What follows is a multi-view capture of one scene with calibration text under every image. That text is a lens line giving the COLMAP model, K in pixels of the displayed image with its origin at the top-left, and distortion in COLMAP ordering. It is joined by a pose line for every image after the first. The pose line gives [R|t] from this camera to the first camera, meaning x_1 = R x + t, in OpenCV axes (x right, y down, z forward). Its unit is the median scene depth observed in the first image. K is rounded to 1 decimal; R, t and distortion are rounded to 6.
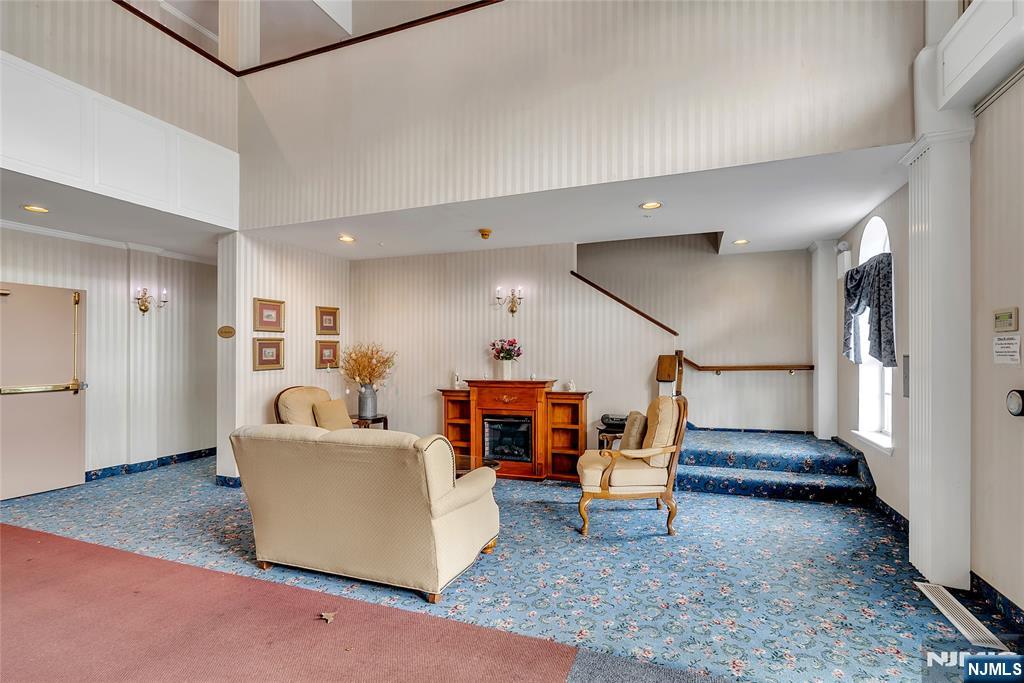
lens RADIAL K [[478.8, 0, 515.3], [0, 478.8, 350.9], [0, 0, 1]] dist [-0.005943, 0.002398]
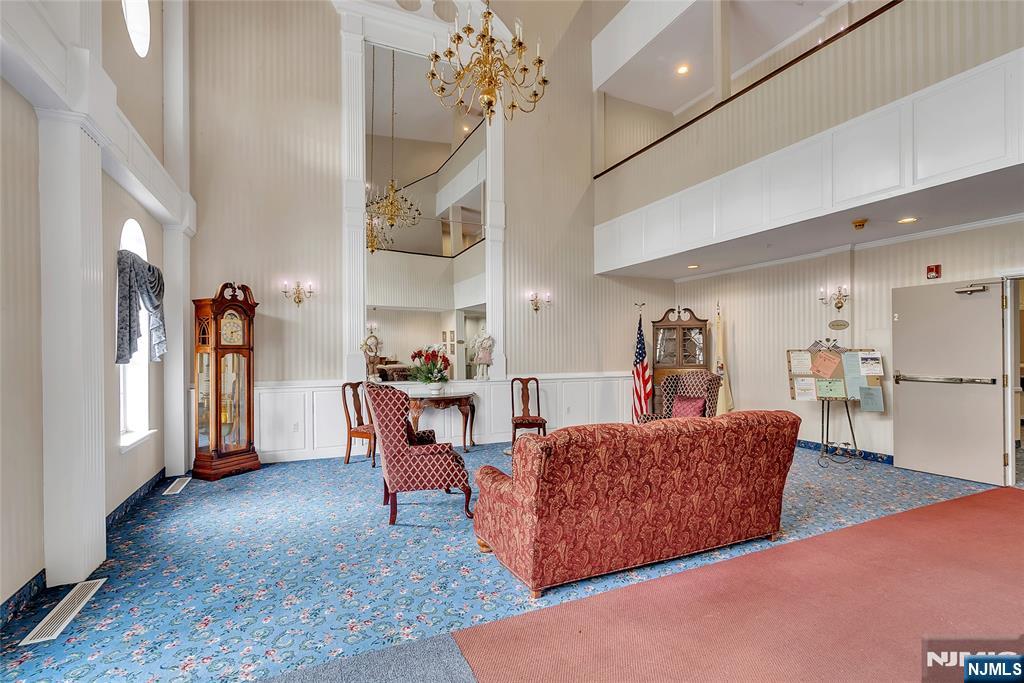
lens RADIAL K [[478.8, 0, 514.5], [0, 478.8, 348.6], [0, 0, 1]] dist [-0.005943, 0.002398]
pose [[-0.707583, 0.002114, -0.706627, 0.235658], [0.011691, 0.999894, -0.008716, 0.003084], [0.706533, -0.014428, -0.707533, 0.218916]]
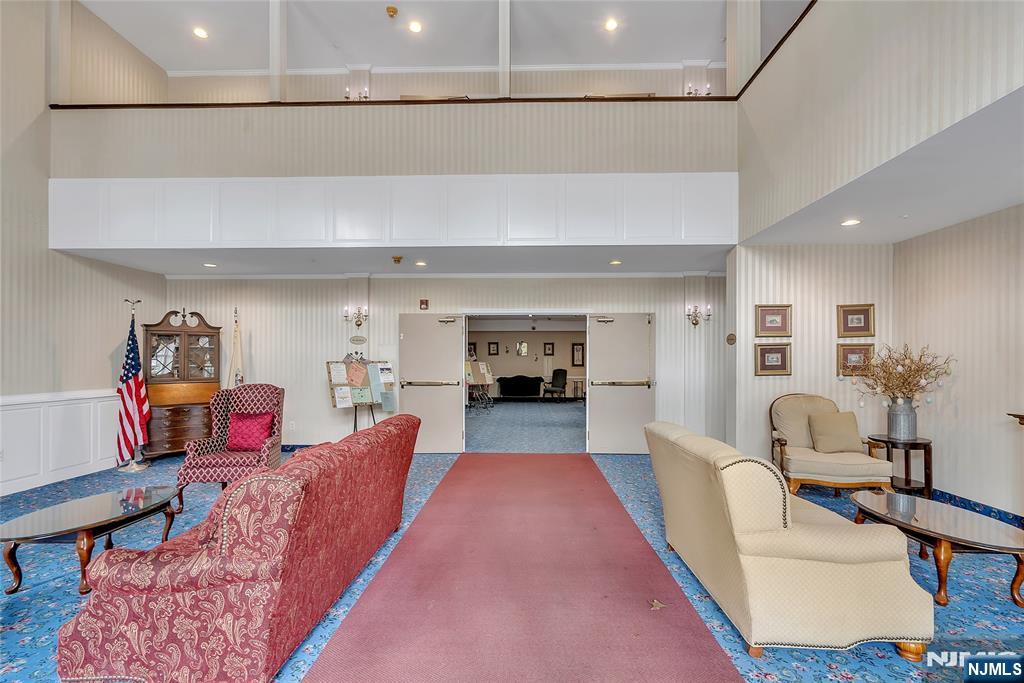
lens RADIAL K [[478.8, 0, 520.6], [0, 478.8, 355.4], [0, 0, 1]] dist [-0.005943, 0.002398]
pose [[0.334054, -0.009622, -0.942505, 0.243920], [0.006319, 0.999948, -0.007969, 0.002759], [0.942533, -0.003294, 0.334098, 0.170020]]
